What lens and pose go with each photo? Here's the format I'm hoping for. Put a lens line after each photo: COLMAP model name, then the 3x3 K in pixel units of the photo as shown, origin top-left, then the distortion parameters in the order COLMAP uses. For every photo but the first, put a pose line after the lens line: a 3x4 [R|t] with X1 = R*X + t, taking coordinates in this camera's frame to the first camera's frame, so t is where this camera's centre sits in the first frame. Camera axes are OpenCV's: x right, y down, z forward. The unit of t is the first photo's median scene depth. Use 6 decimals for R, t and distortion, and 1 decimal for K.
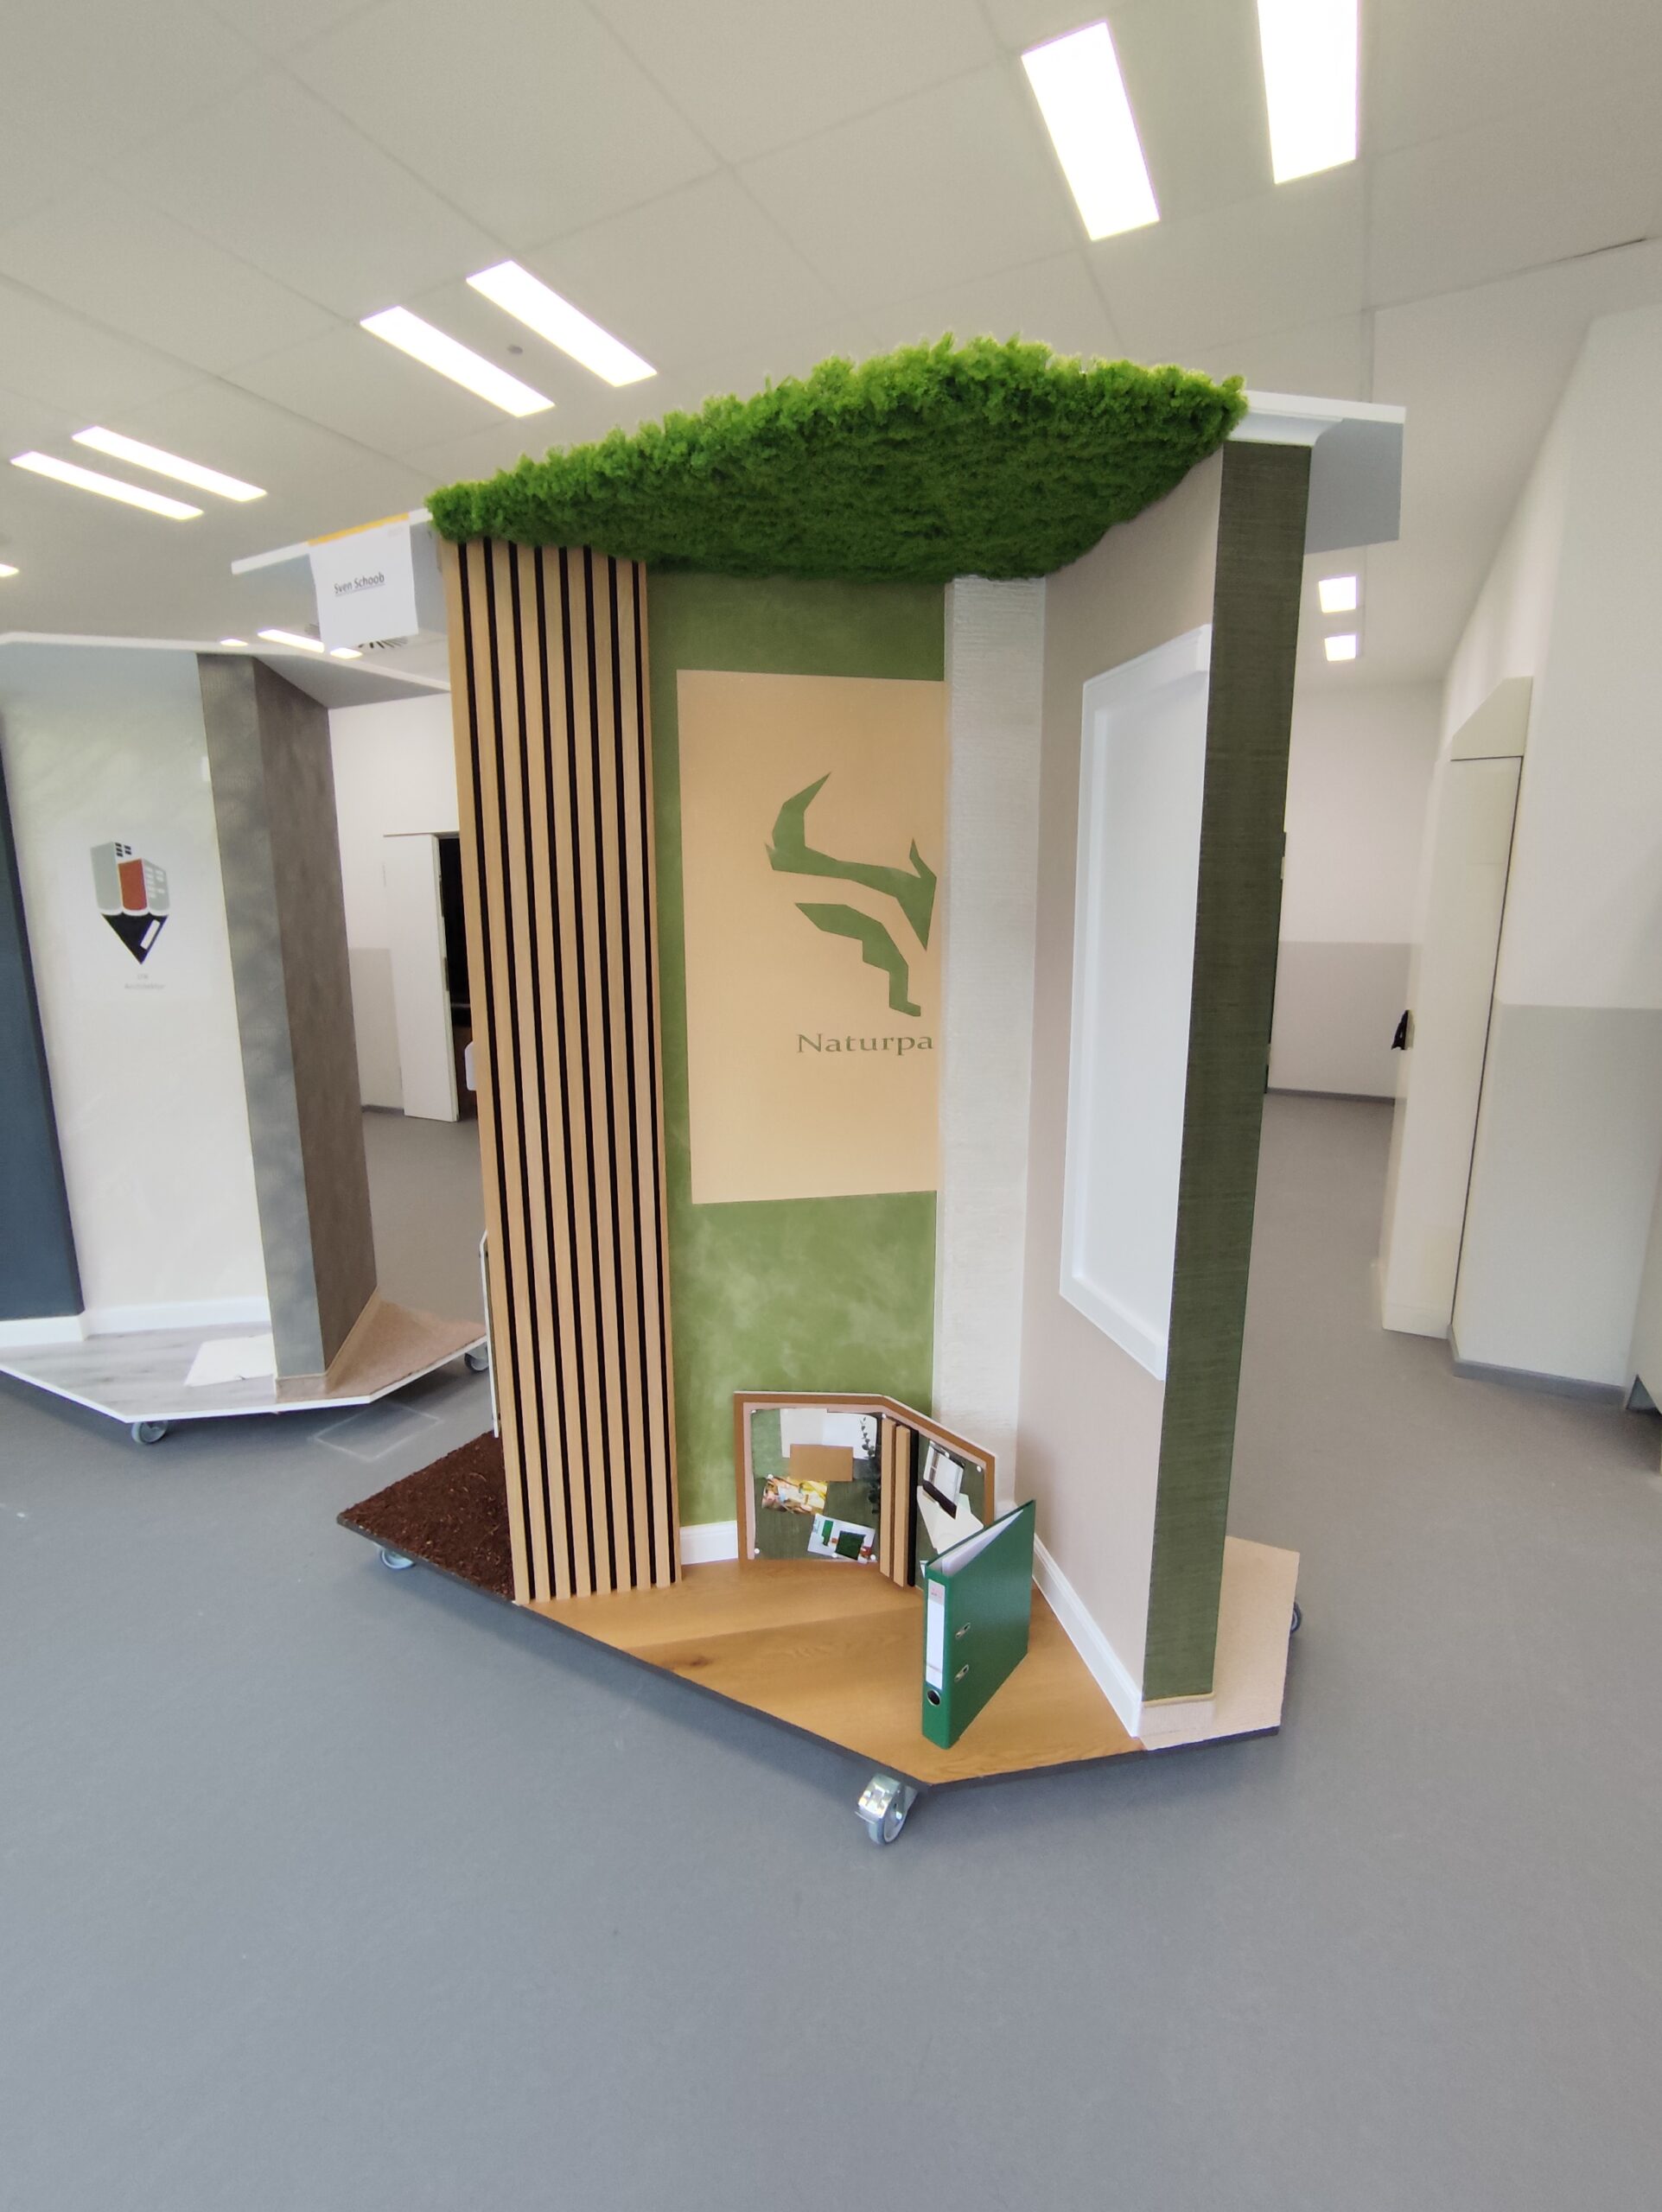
lens RADIAL K [[1007.8, 0, 825.1], [0, 1007.8, 1094.2], [0, 0, 1]] dist [-0.032066, 0.004566]
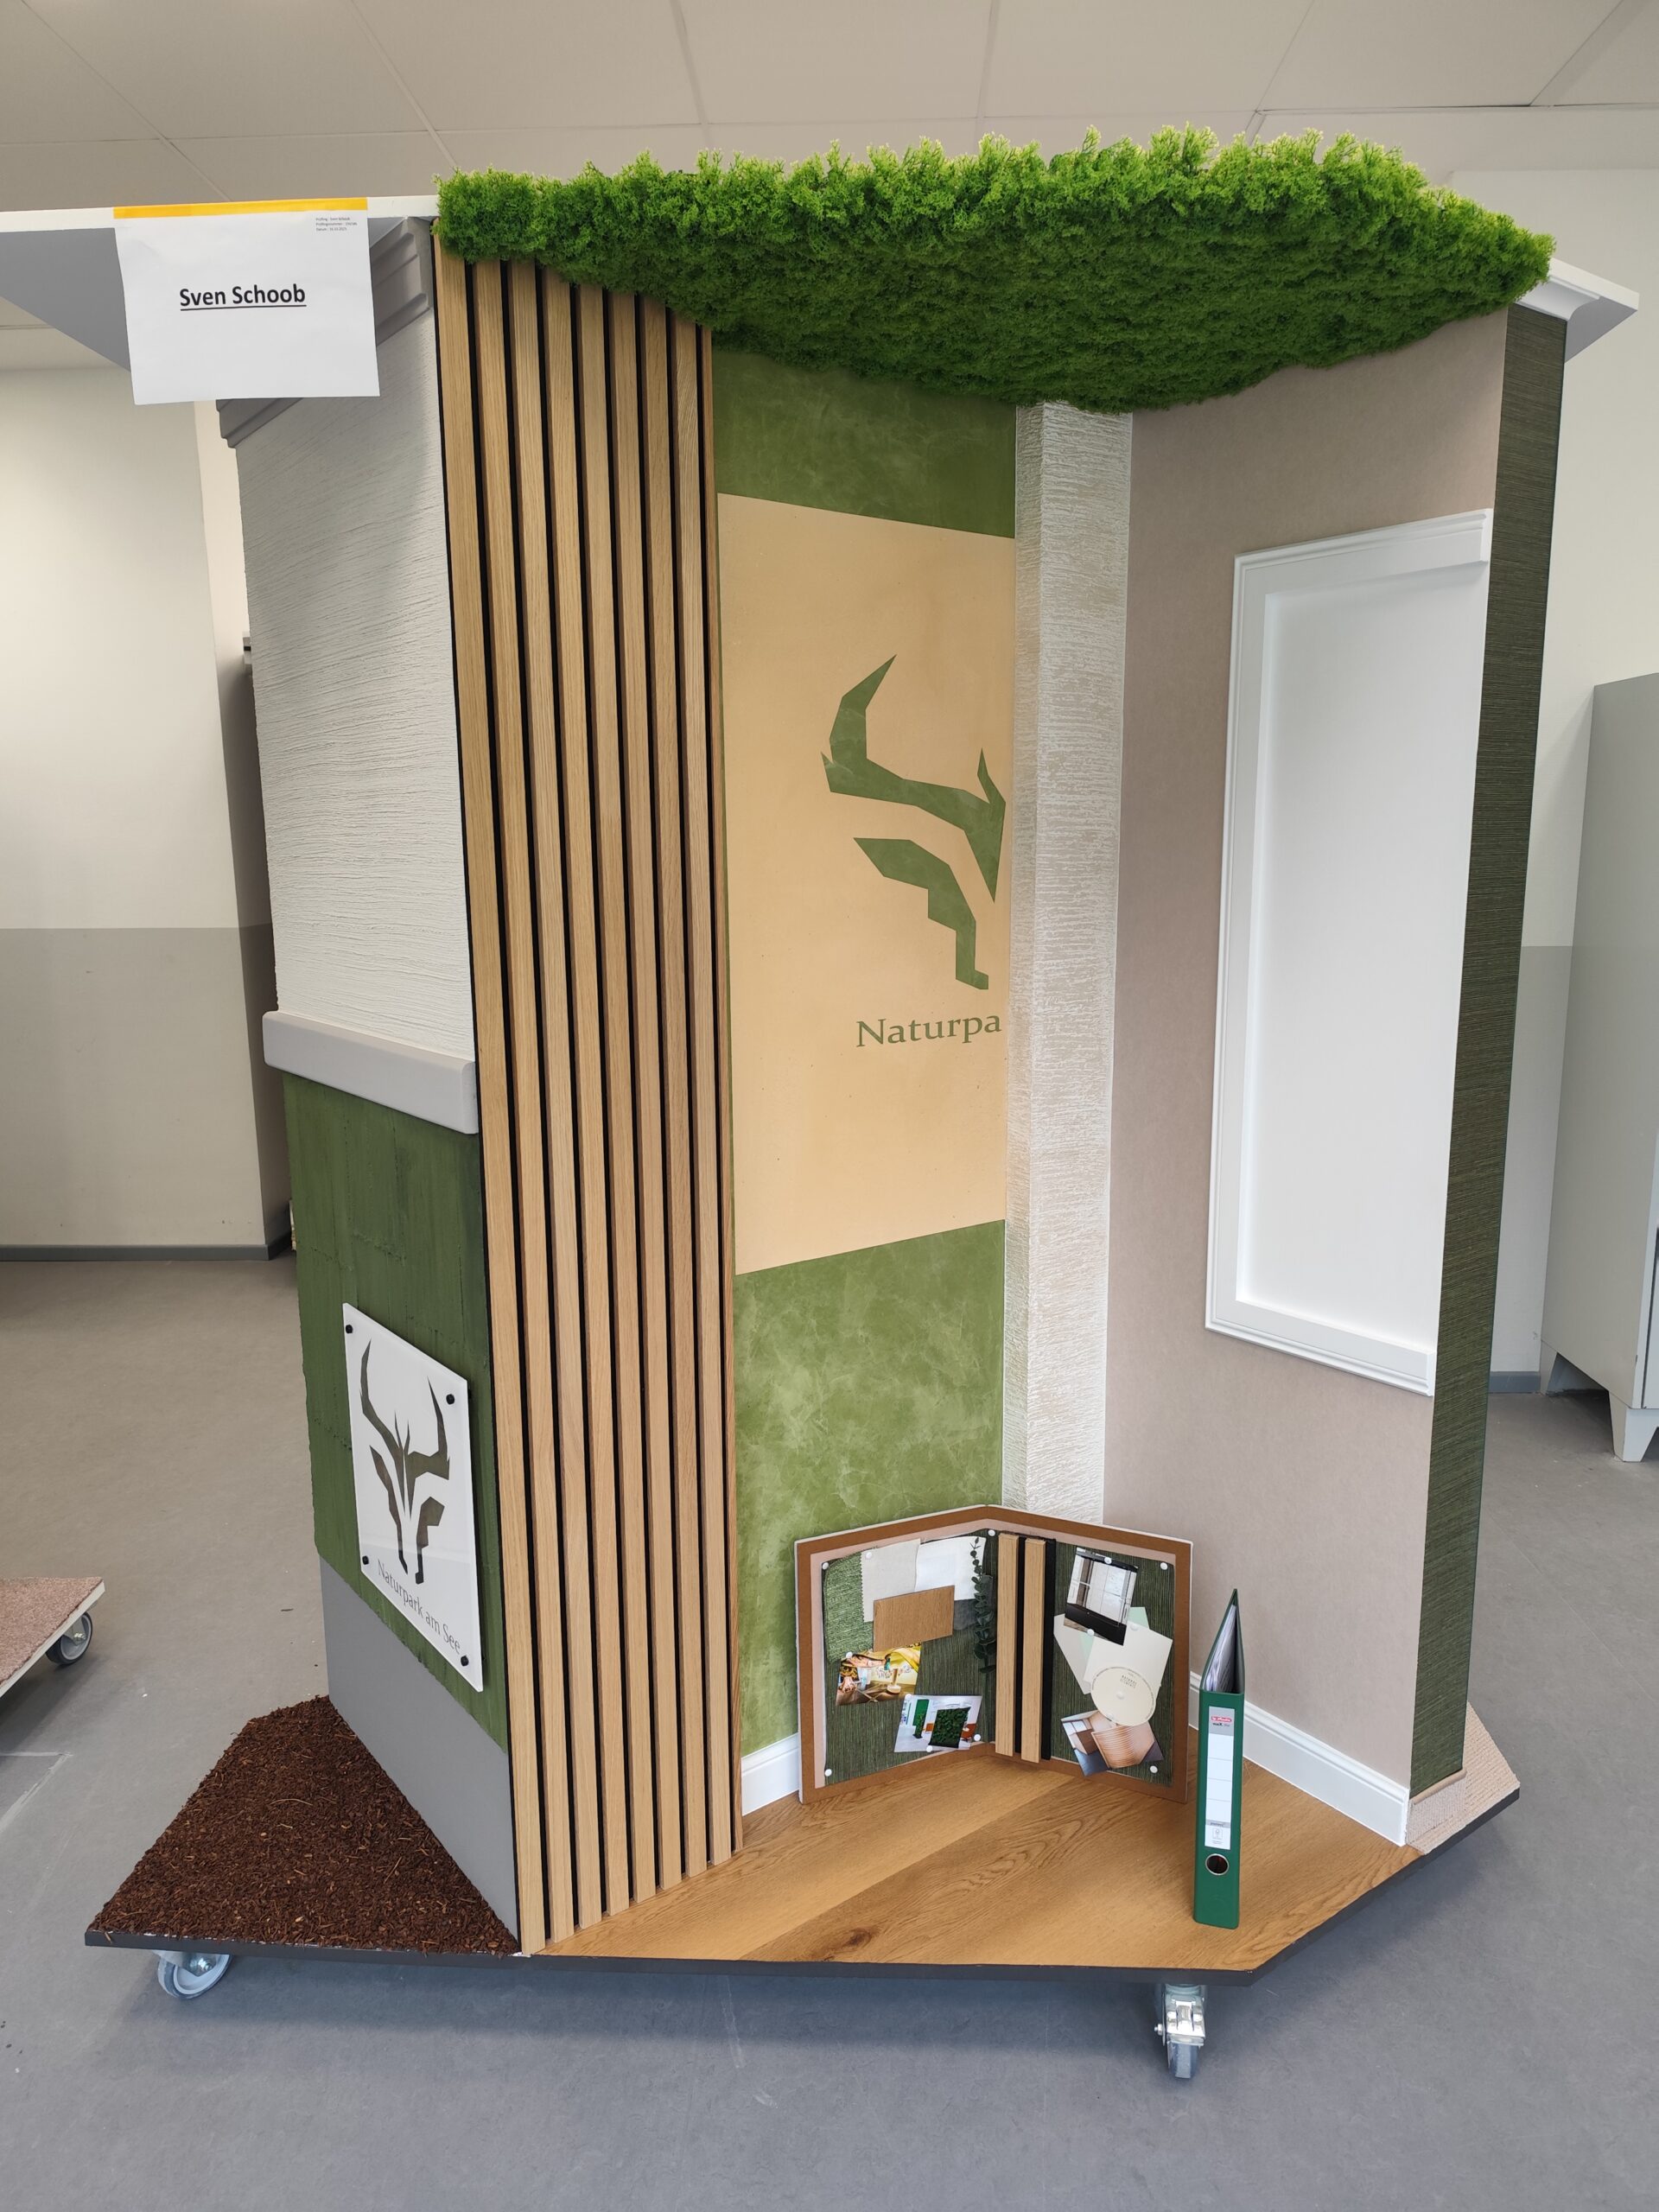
lens RADIAL K [[1515.4, 0, 815.7], [0, 1515.4, 1107.3], [0, 0, 1]] dist [0.058215, -0.083586]
pose [[0.899907, -0.081154, 0.428465, -0.539690], [0.087427, 0.996158, 0.005055, -0.006332], [-0.427229, 0.032910, 0.903544, 0.041995]]
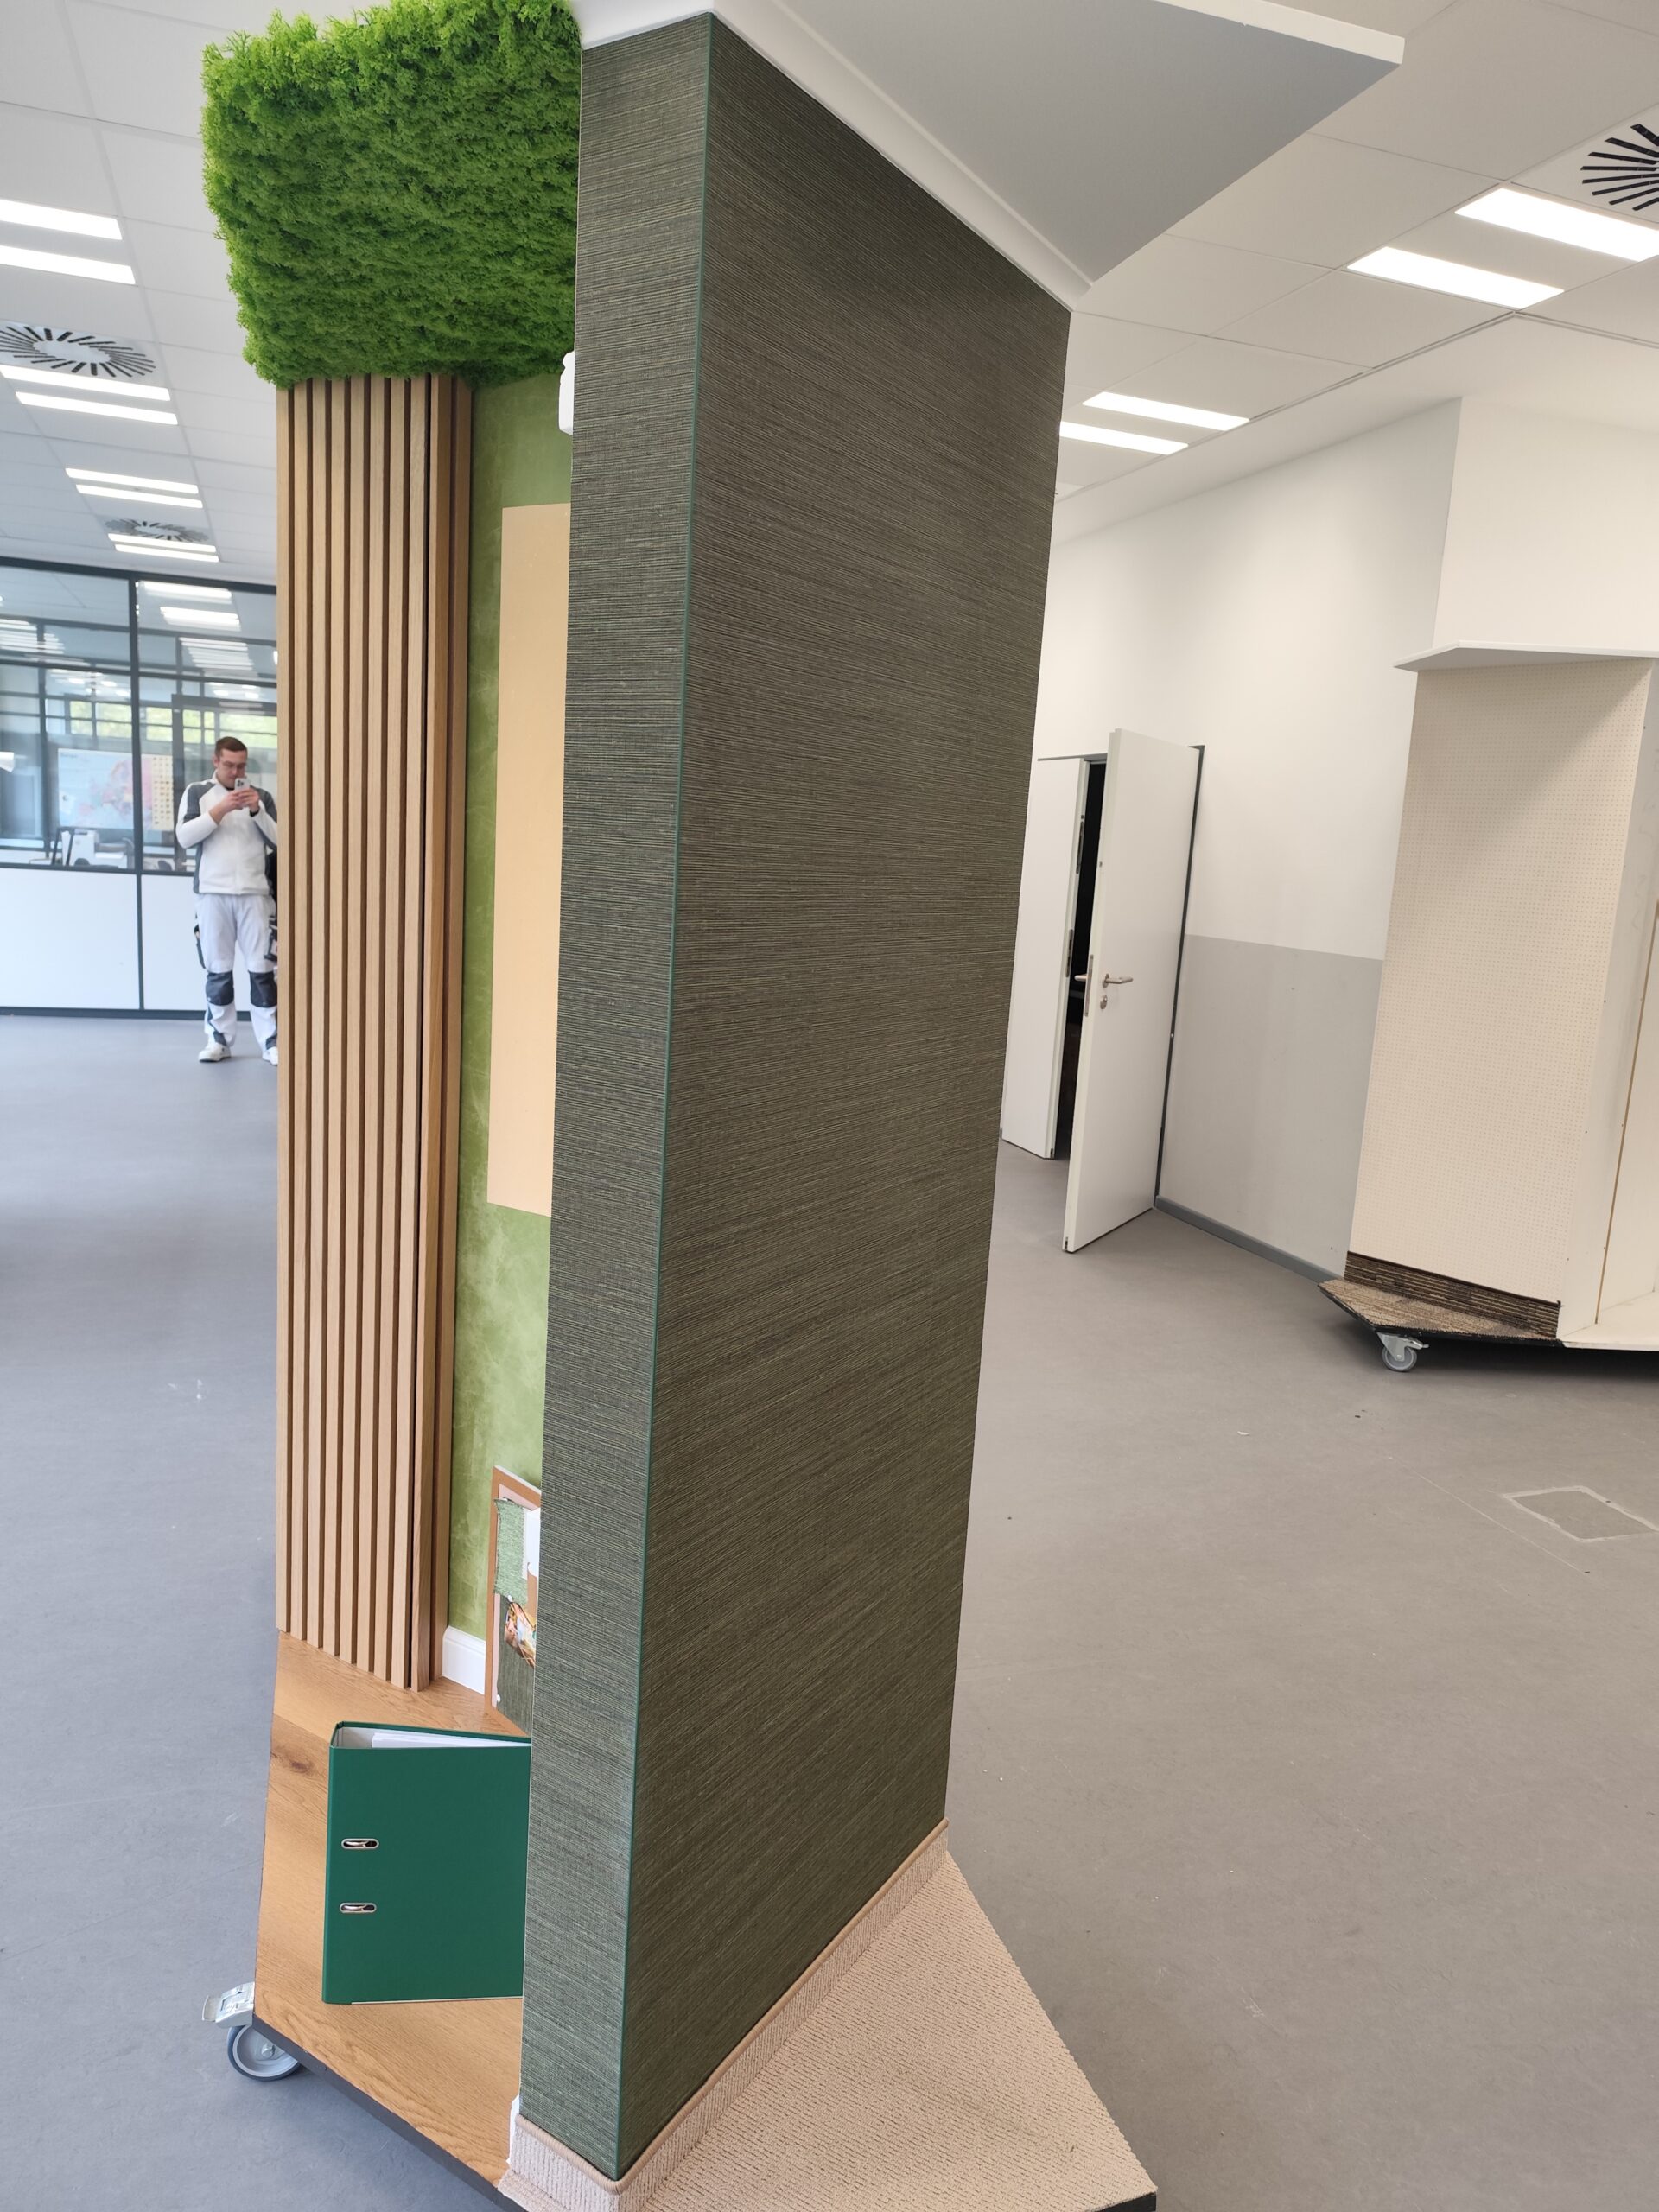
lens RADIAL K [[1515.4, 0, 819.5], [0, 1515.4, 1105.2], [0, 0, 1]] dist [0.058215, -0.083586]
pose [[0.716853, 0.162689, -0.677978, 0.862506], [-0.190687, 0.981069, 0.033799, -0.053880], [0.670642, 0.105053, 0.734305, 0.325534]]
